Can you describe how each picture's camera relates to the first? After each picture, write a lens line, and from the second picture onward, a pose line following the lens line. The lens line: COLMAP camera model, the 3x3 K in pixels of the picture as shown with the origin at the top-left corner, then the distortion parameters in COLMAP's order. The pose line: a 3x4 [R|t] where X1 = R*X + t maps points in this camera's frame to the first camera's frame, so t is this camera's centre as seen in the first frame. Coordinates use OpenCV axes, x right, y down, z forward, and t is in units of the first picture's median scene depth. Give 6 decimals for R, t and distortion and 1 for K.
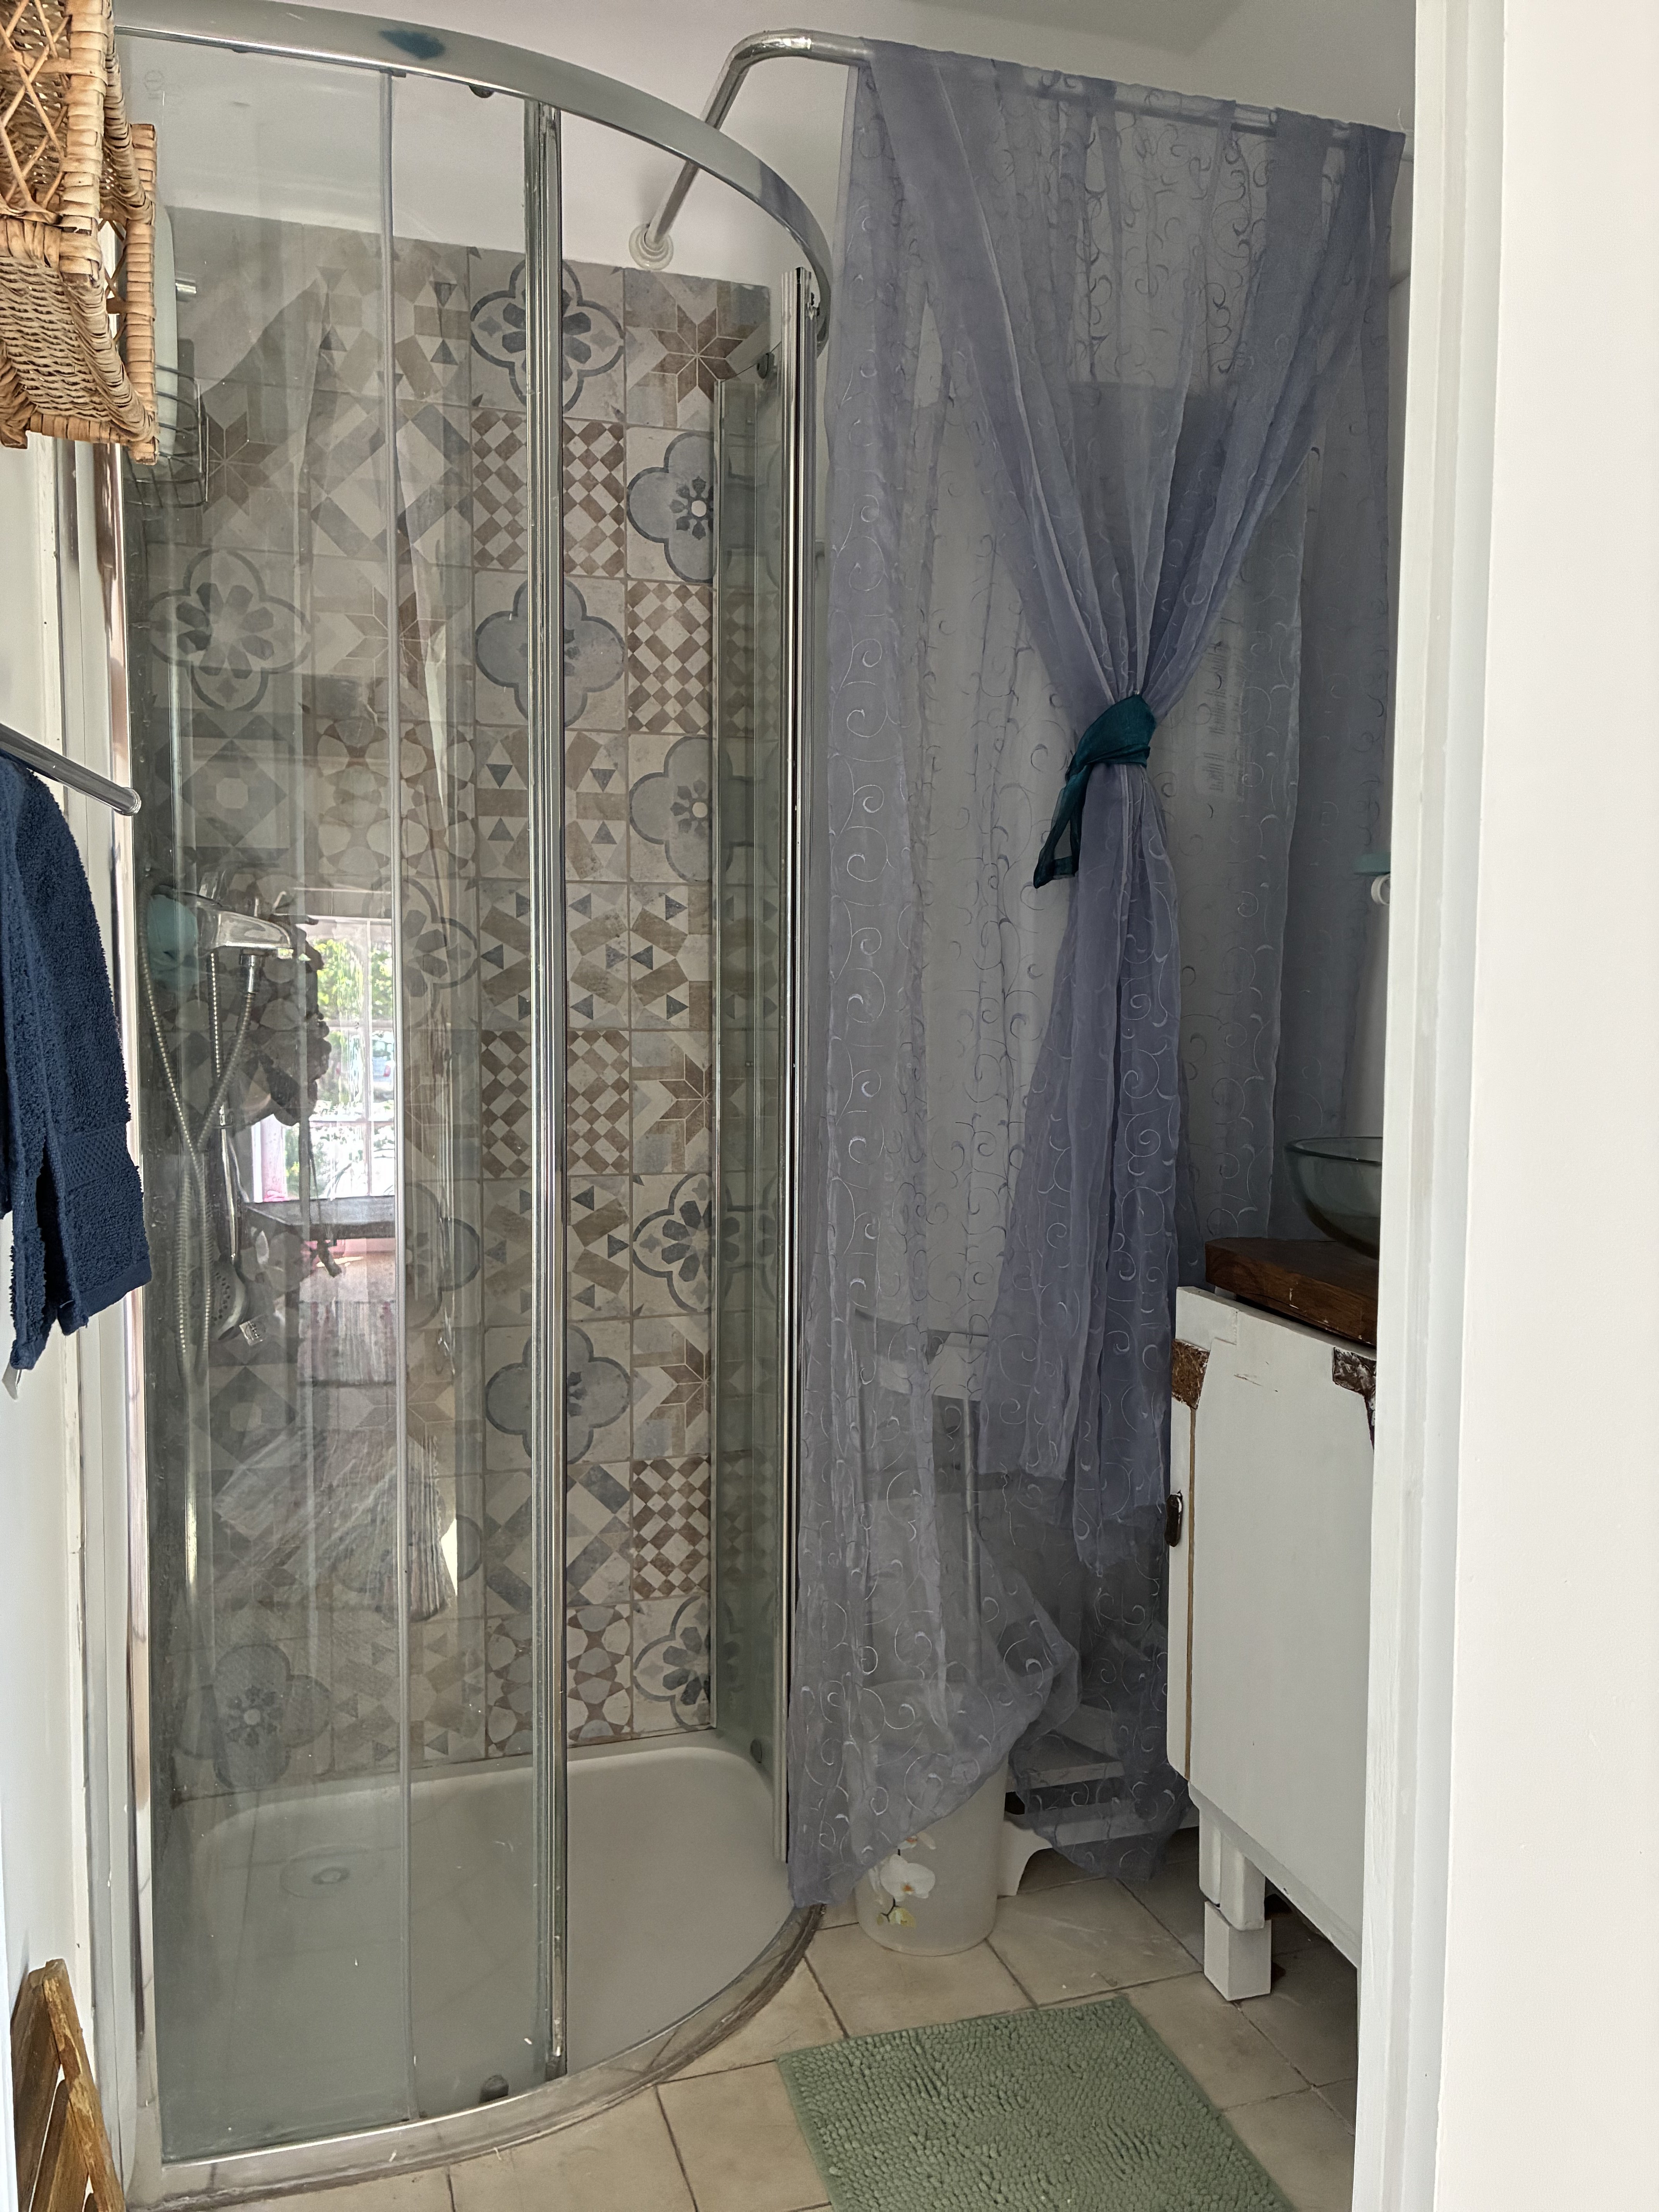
lens RADIAL K [[1708.8, 0, 829.5], [0, 1708.8, 1106.0], [0, 0, 1]] dist [0.056913, -0.068242]
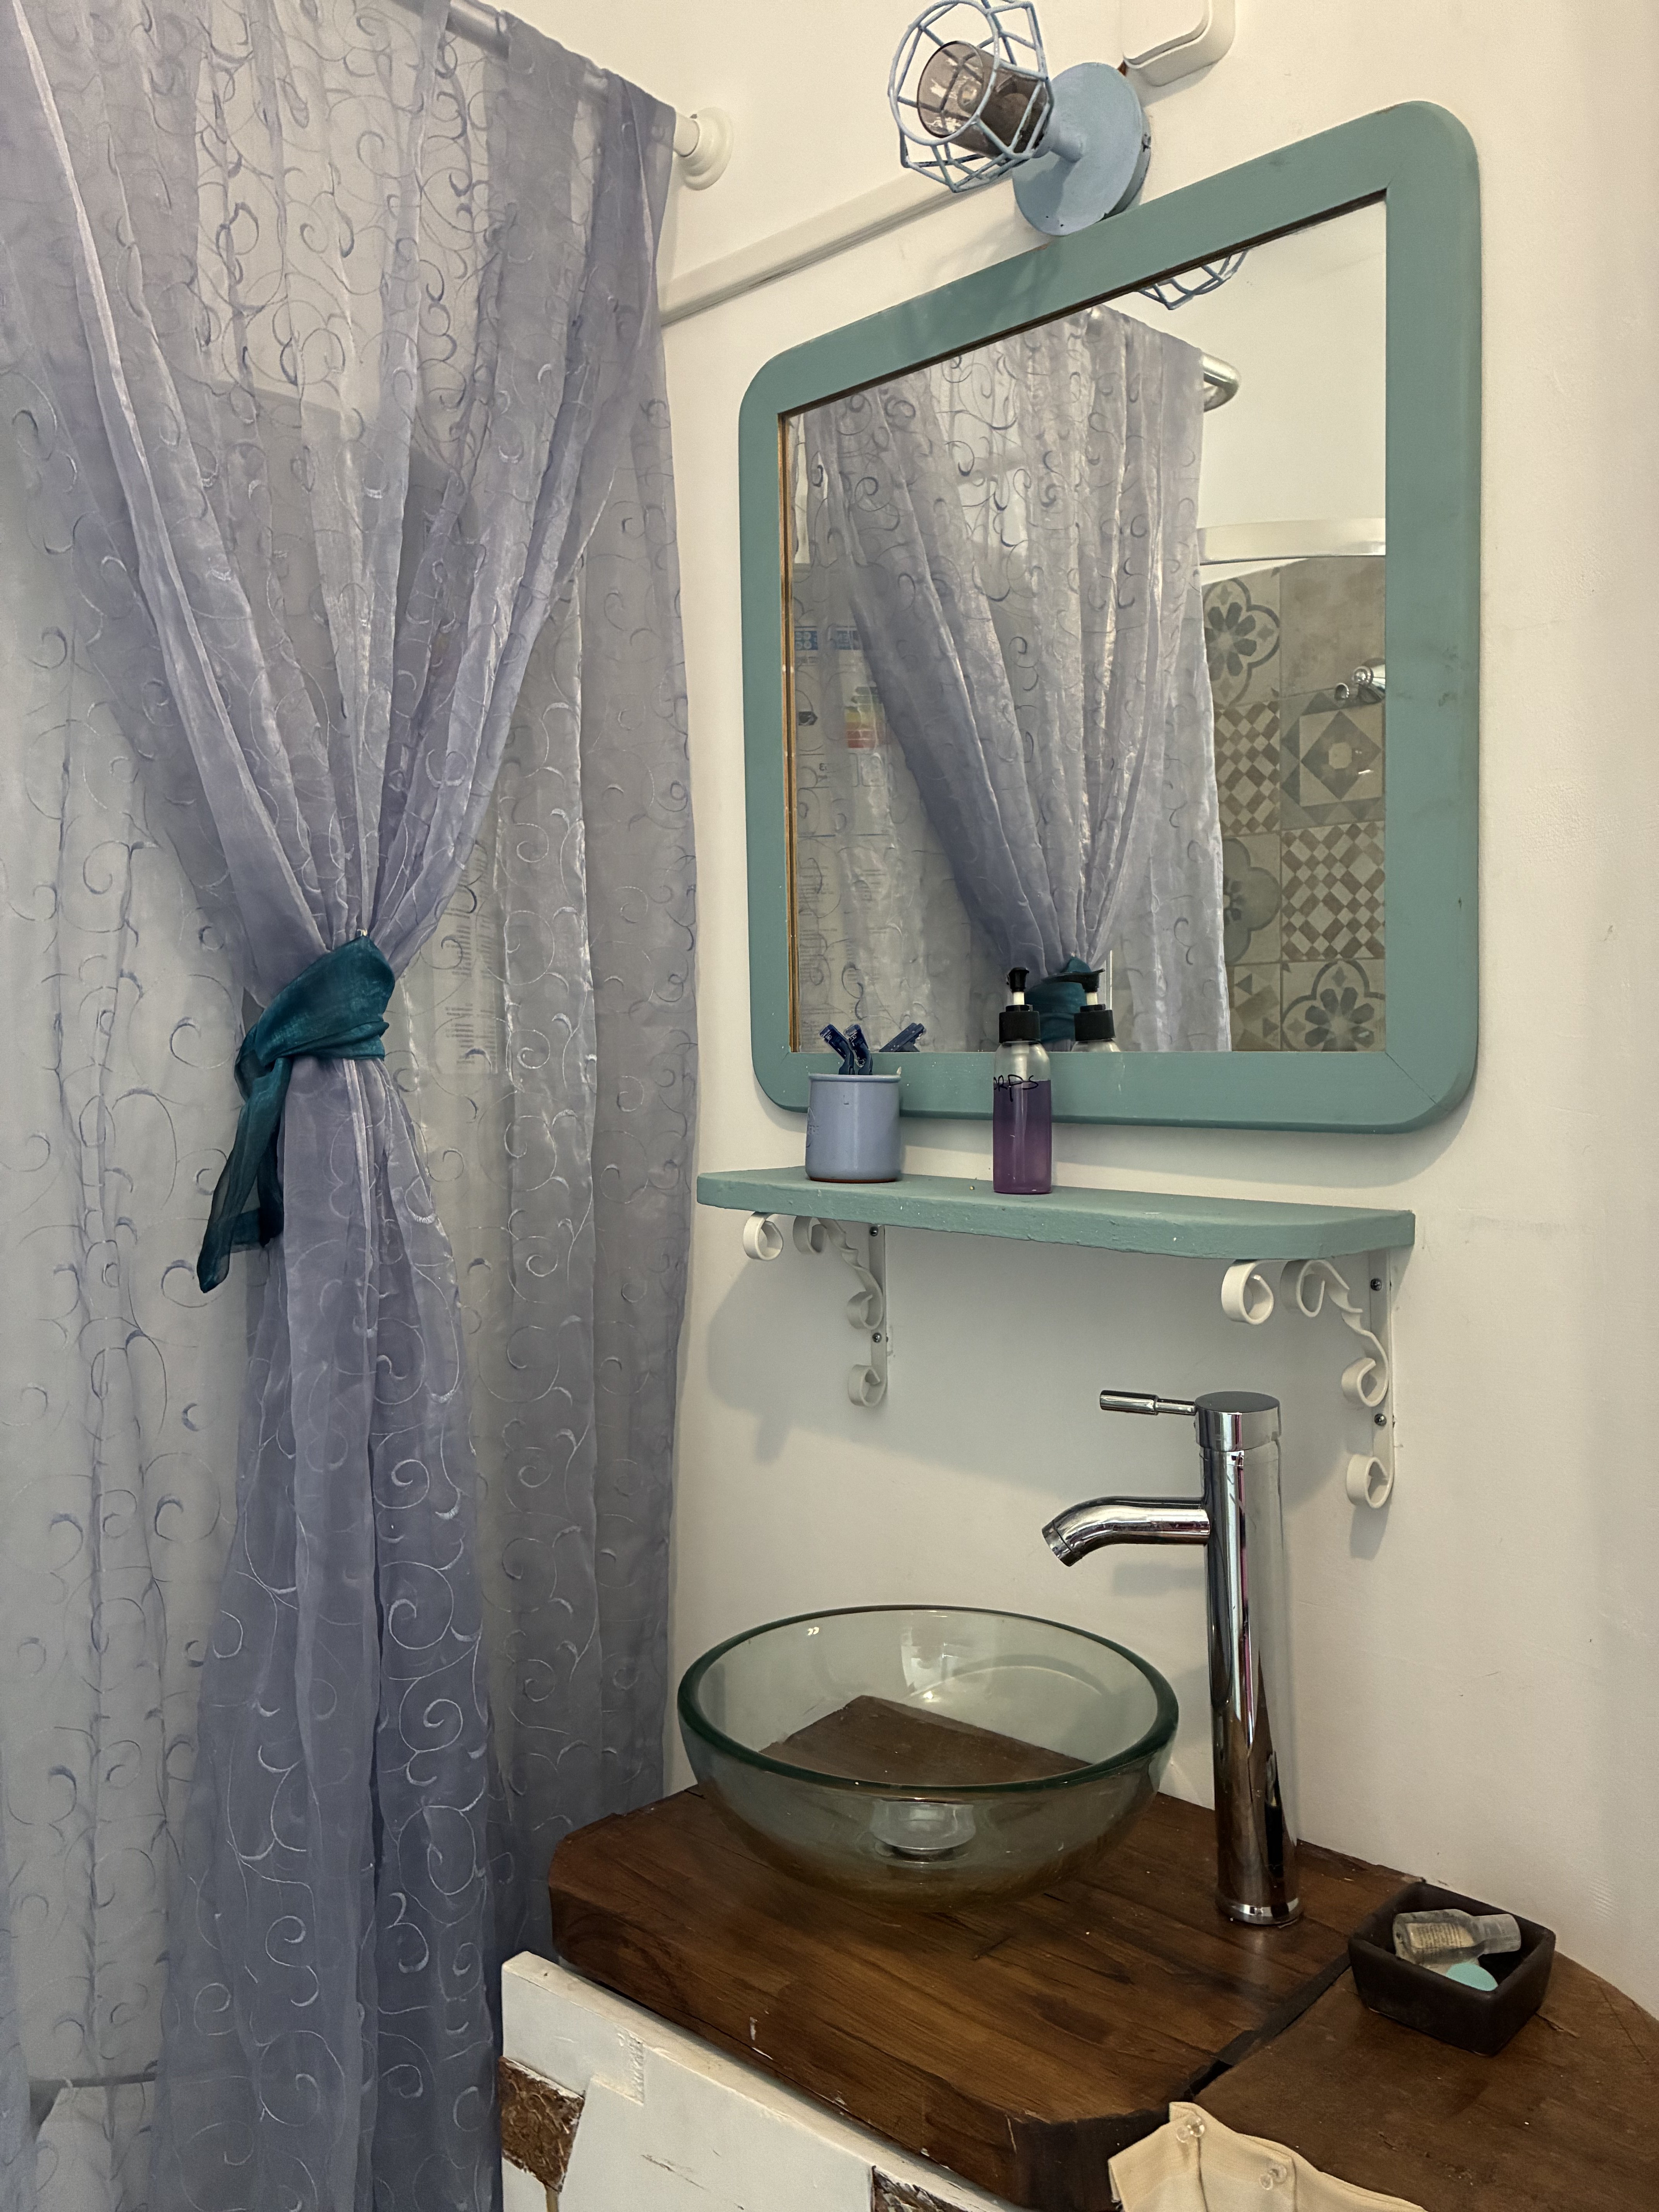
lens RADIAL K [[1708.8, 0, 829.5], [0, 1708.8, 1106.0], [0, 0, 1]] dist [0.056913, -0.068242]
pose [[0.840161, -0.048157, 0.540195, -0.003572], [0.065262, 0.997789, -0.012550, -0.137091], [-0.538397, 0.045798, 0.841446, 0.358746]]
